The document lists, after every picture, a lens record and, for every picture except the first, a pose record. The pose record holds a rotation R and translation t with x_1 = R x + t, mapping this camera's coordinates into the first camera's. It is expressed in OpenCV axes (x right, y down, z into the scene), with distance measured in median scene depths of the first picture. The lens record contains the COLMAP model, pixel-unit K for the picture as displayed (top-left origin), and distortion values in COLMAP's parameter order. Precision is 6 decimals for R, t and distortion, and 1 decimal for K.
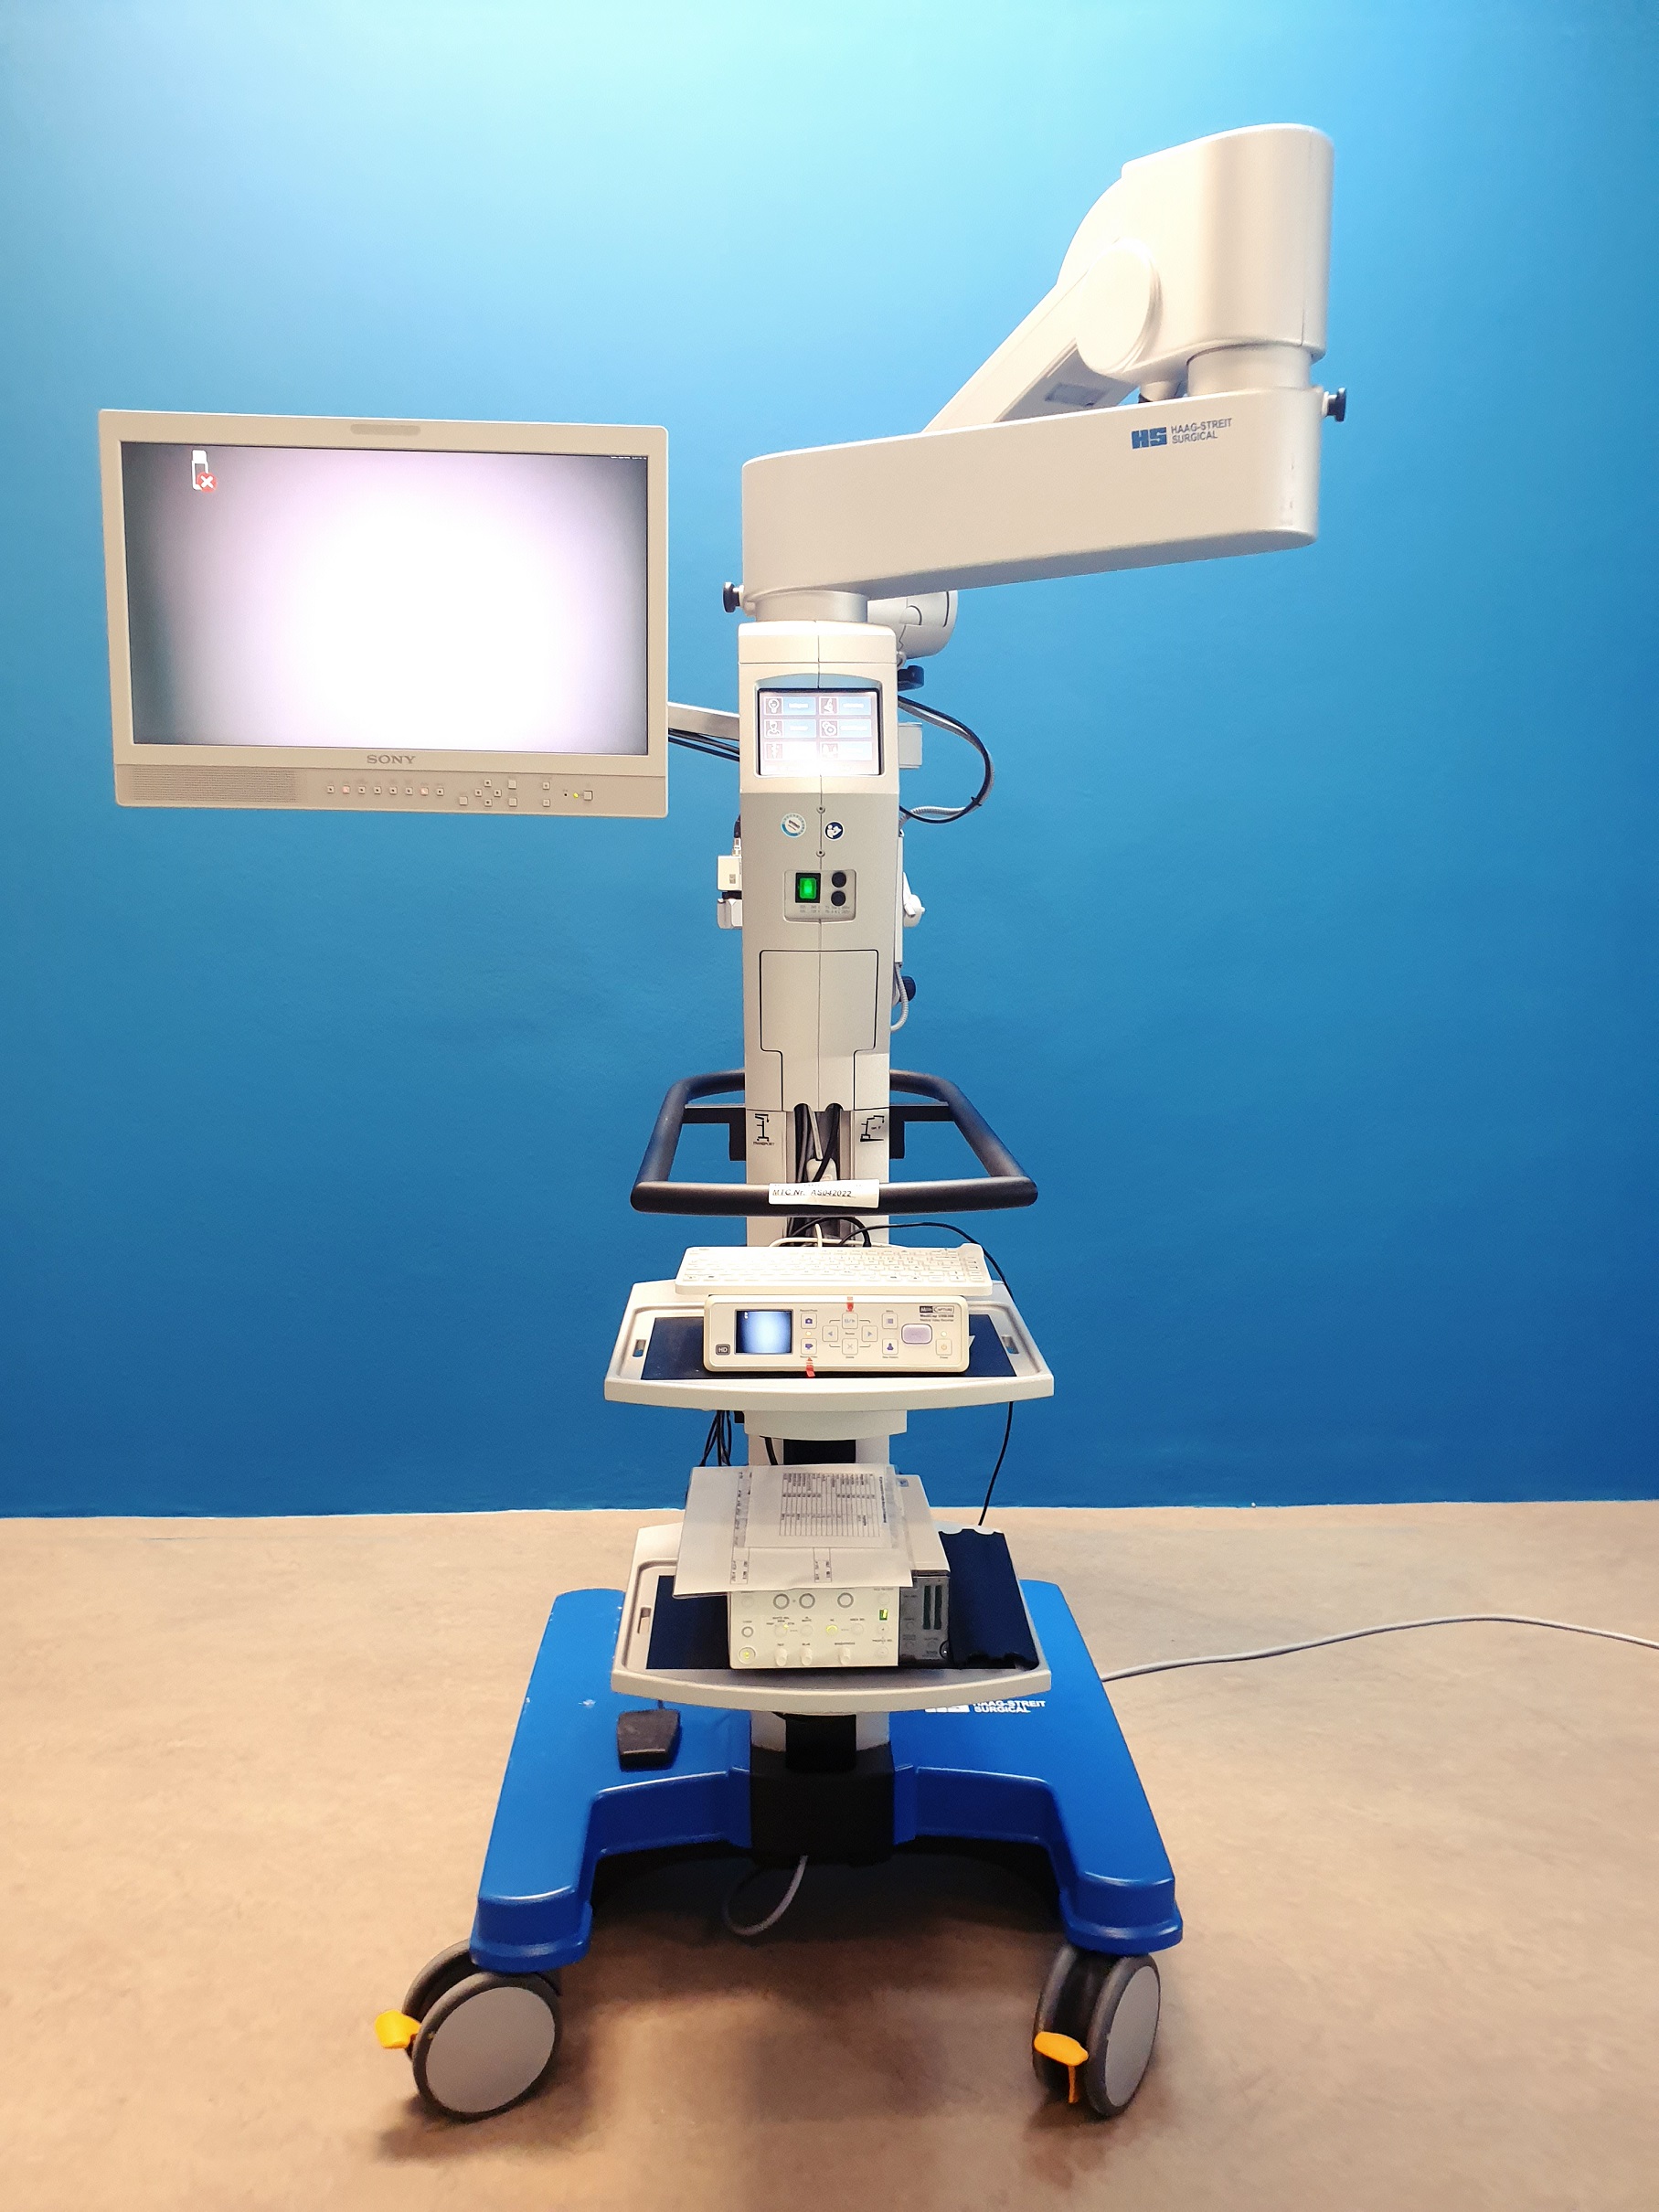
lens RADIAL K [[1755.3, 0, 825.1], [0, 1755.3, 1109.1], [0, 0, 1]] dist [0.019279, -0.033049]
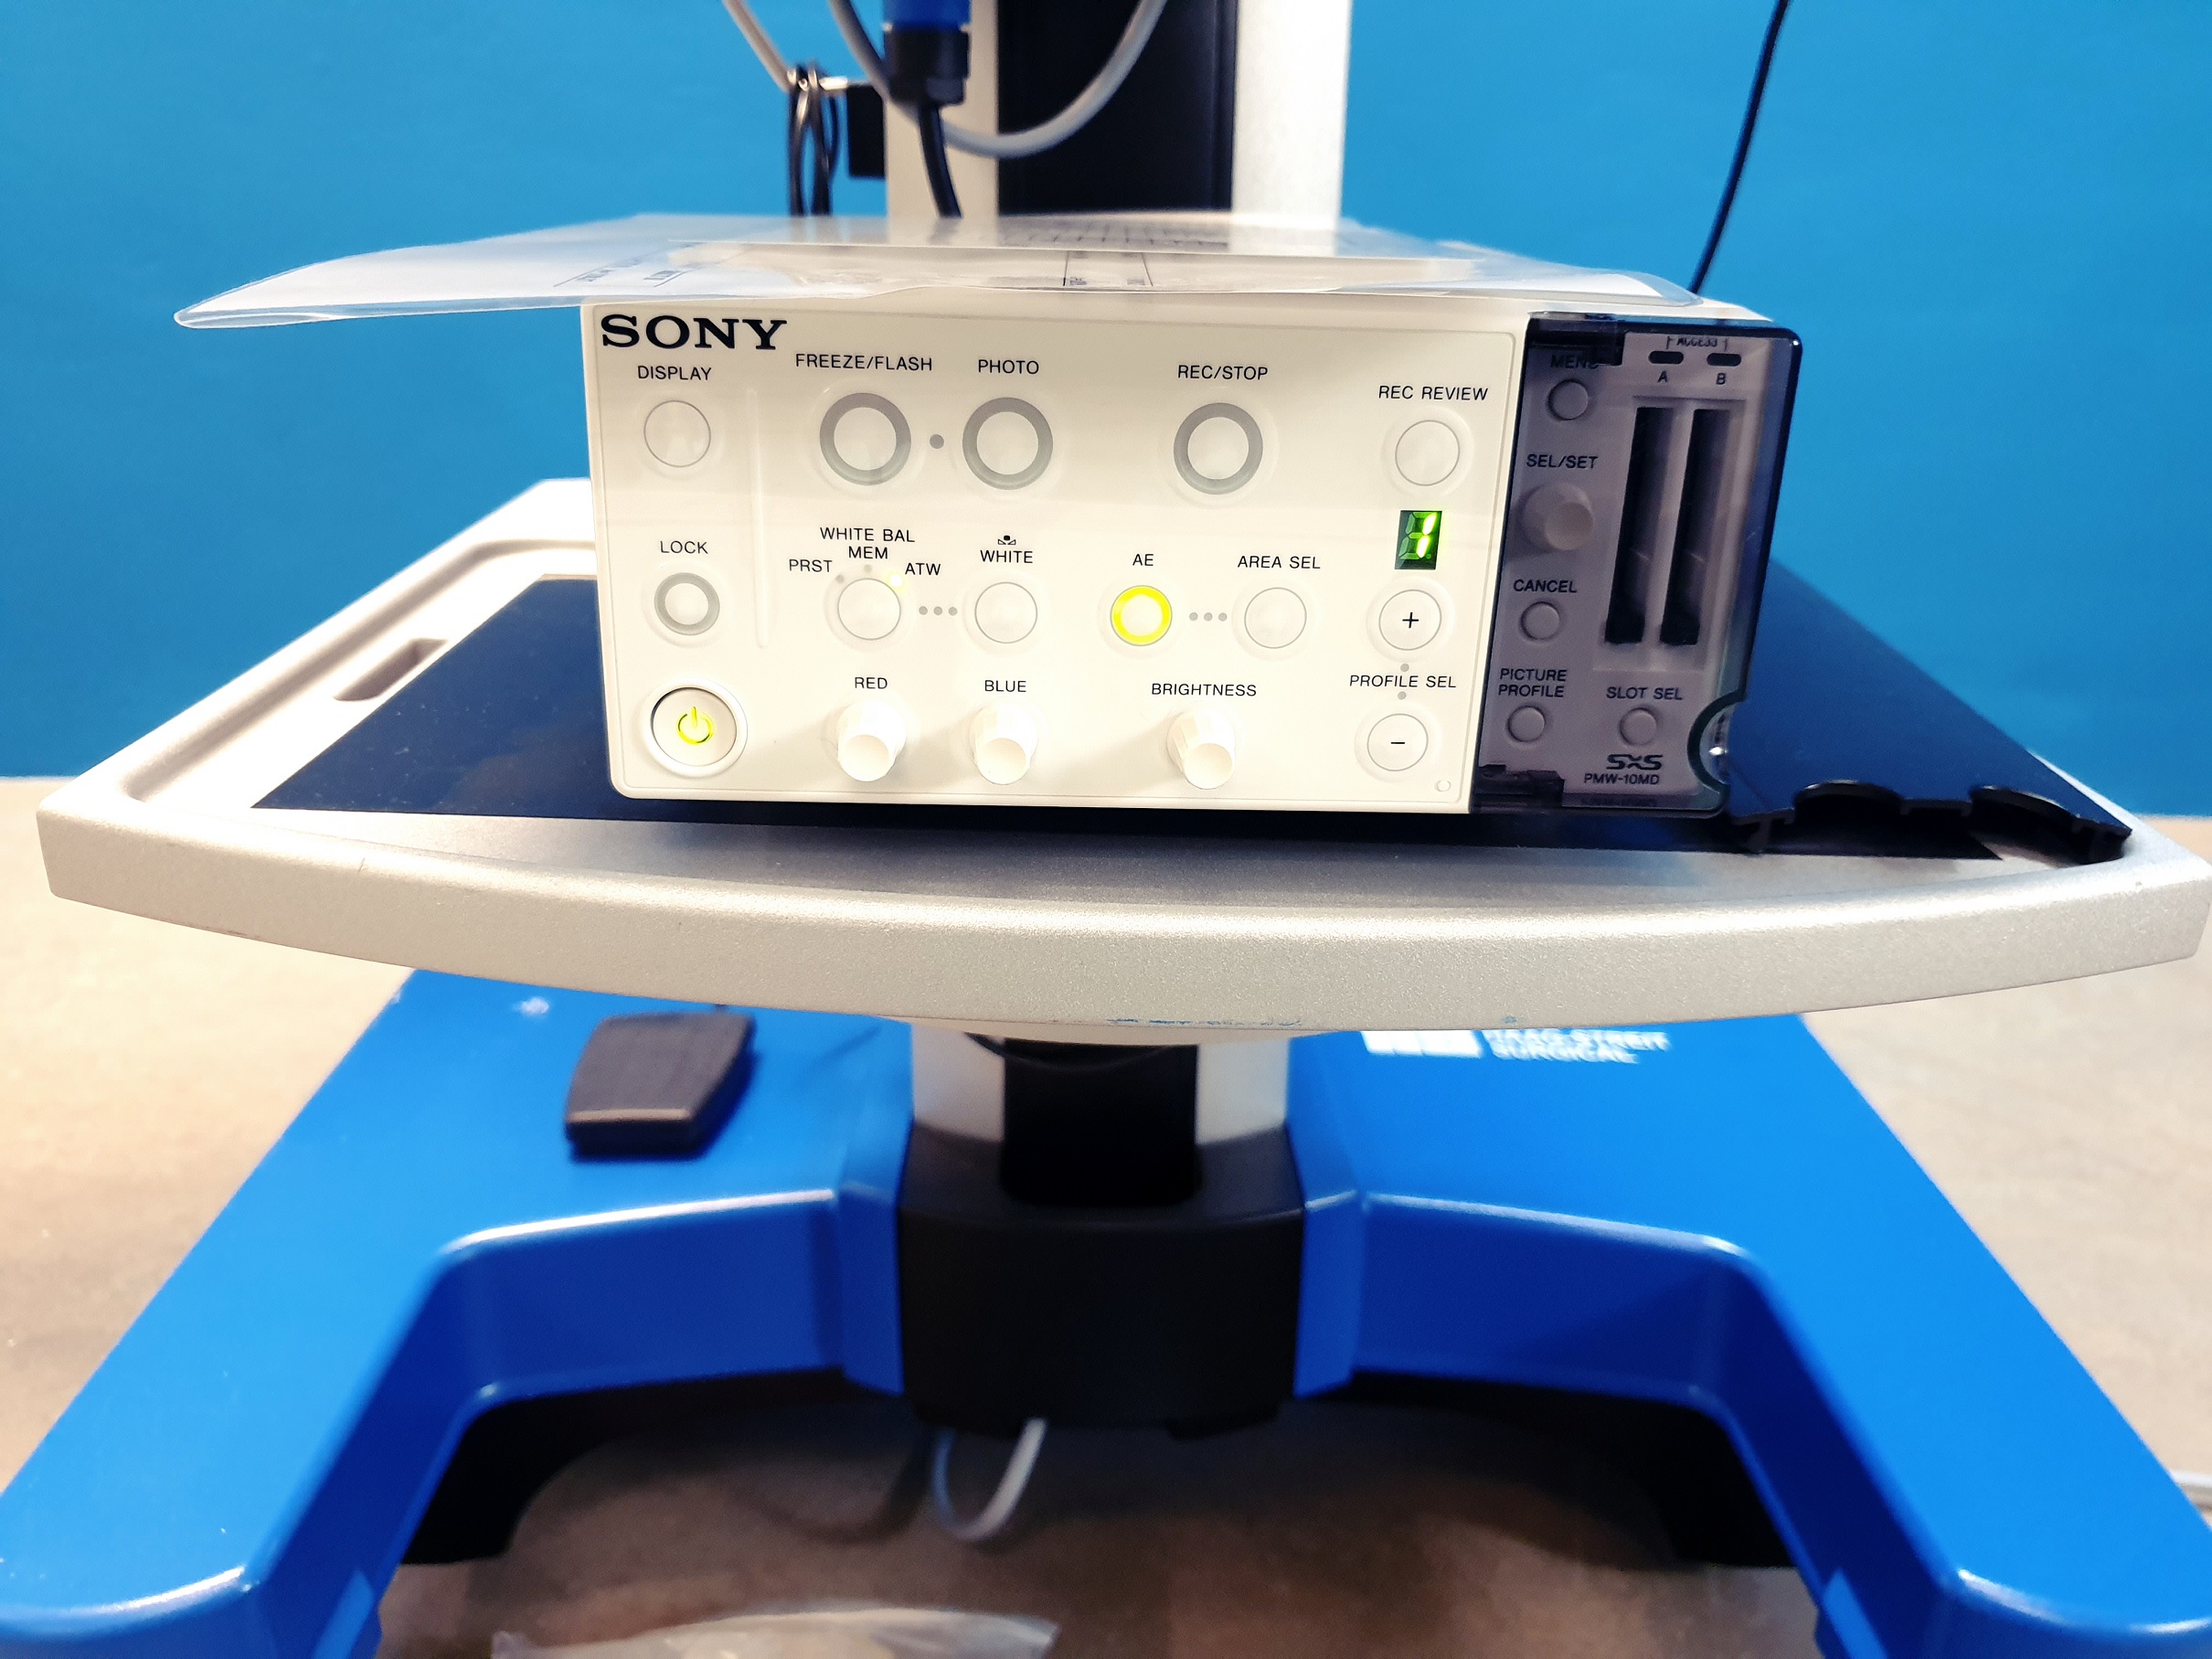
lens RADIAL K [[1755.3, 0, 1082.9], [0, 1755.3, 831.9], [0, 0, 1]] dist [0.019279, -0.033049]
pose [[0.999347, 0.024438, -0.026616, 0.002849], [-0.018539, 0.979034, 0.202853, 0.254174], [0.031015, -0.202227, 0.978847, 0.733019]]
